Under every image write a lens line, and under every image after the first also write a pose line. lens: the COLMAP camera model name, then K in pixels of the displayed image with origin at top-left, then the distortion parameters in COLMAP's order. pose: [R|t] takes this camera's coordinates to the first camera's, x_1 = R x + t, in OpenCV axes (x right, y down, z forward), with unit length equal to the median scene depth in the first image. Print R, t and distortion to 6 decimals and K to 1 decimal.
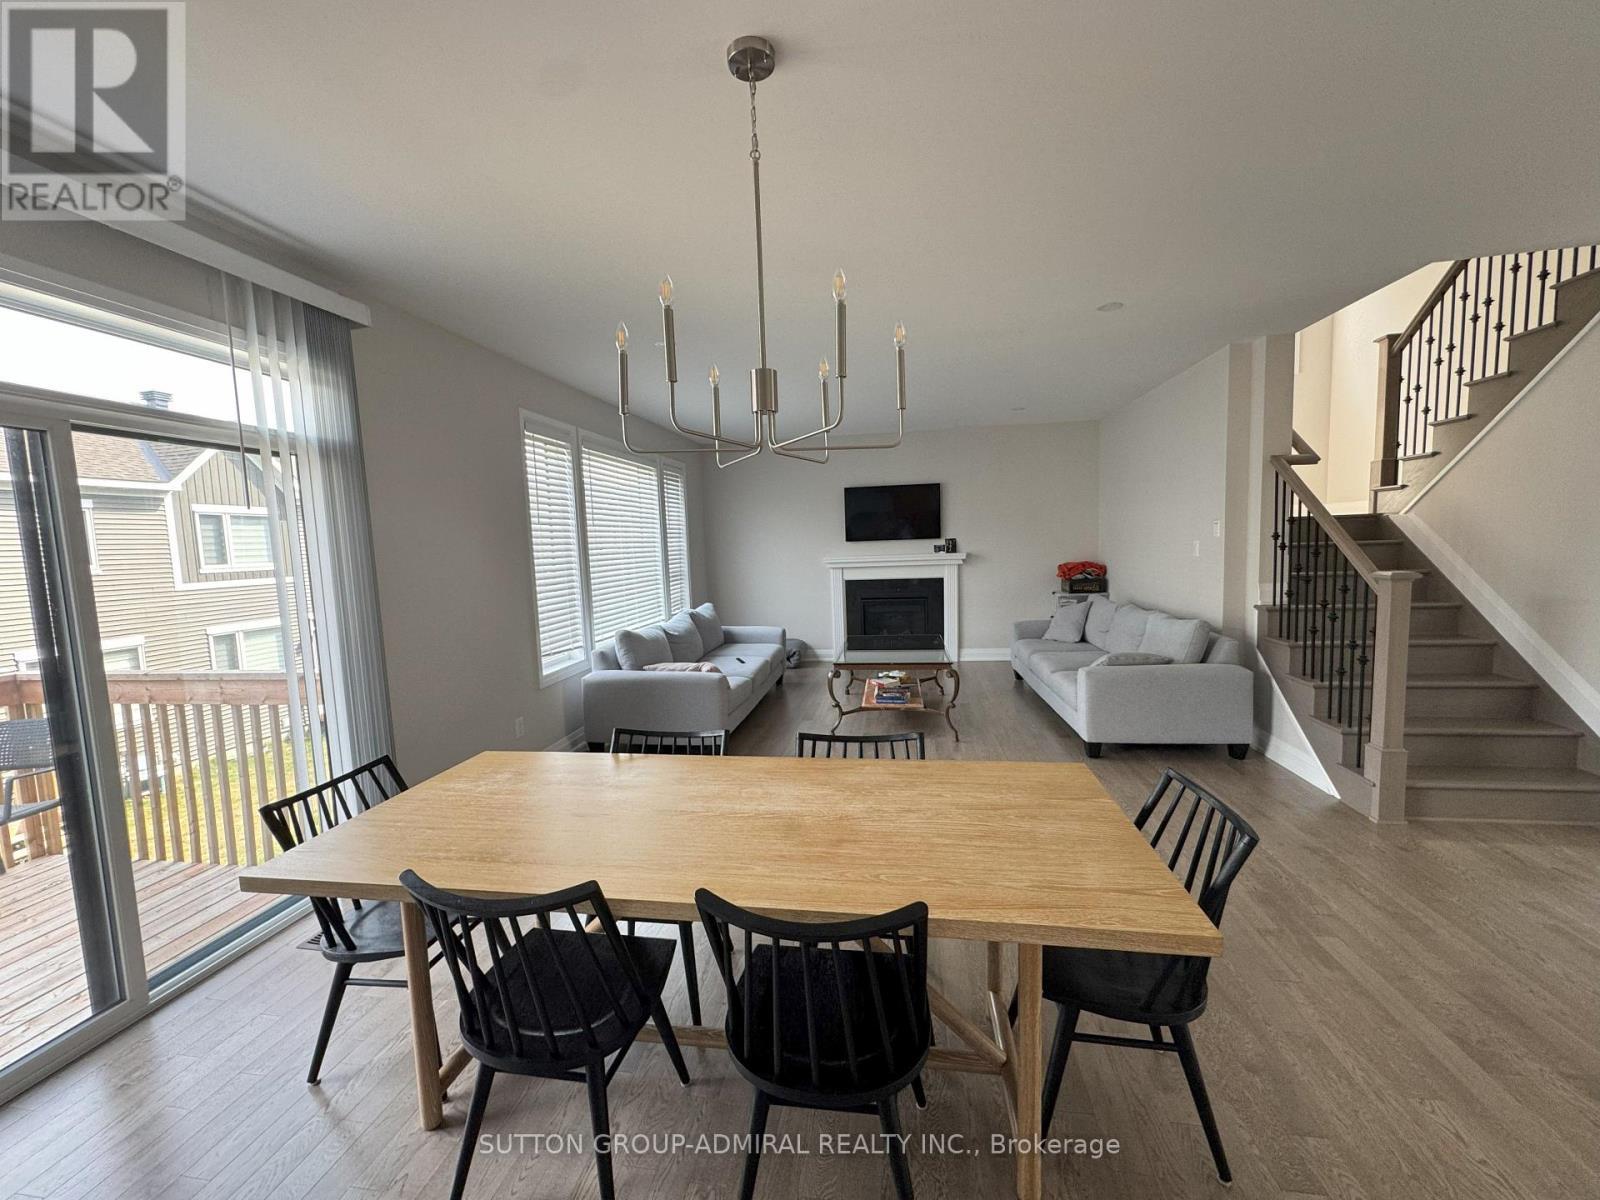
lens RADIAL K [[646.3, 0, 800.0], [0, 646.3, 600.0], [0, 0, 1]] dist [-0.000468, -0.000024]
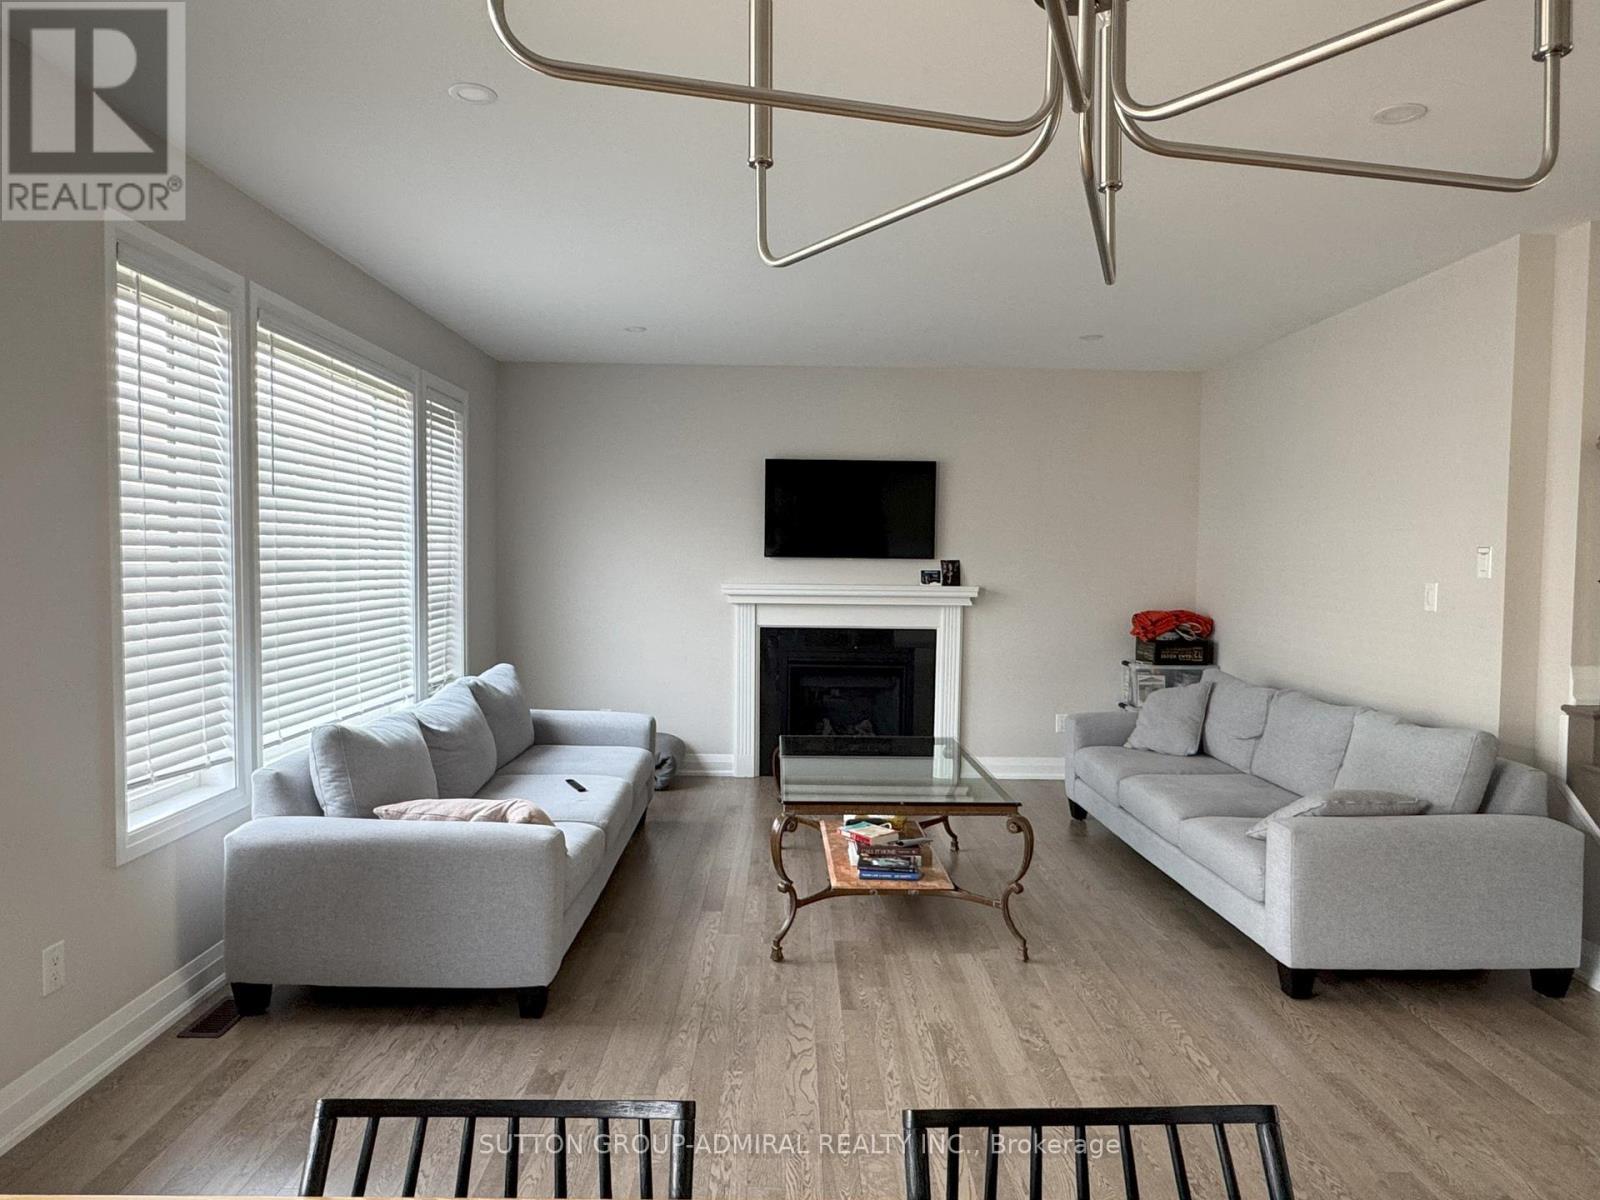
lens RADIAL K [[1023.4, 0, 800.0], [0, 1023.4, 600.0], [0, 0, 1]] dist [0.001780, 0.003922]
pose [[0.983700, 0.039399, 0.175448, -0.062331], [-0.030304, 0.998069, -0.054221, -0.009953], [-0.177245, 0.048020, 0.982995, 0.181586]]
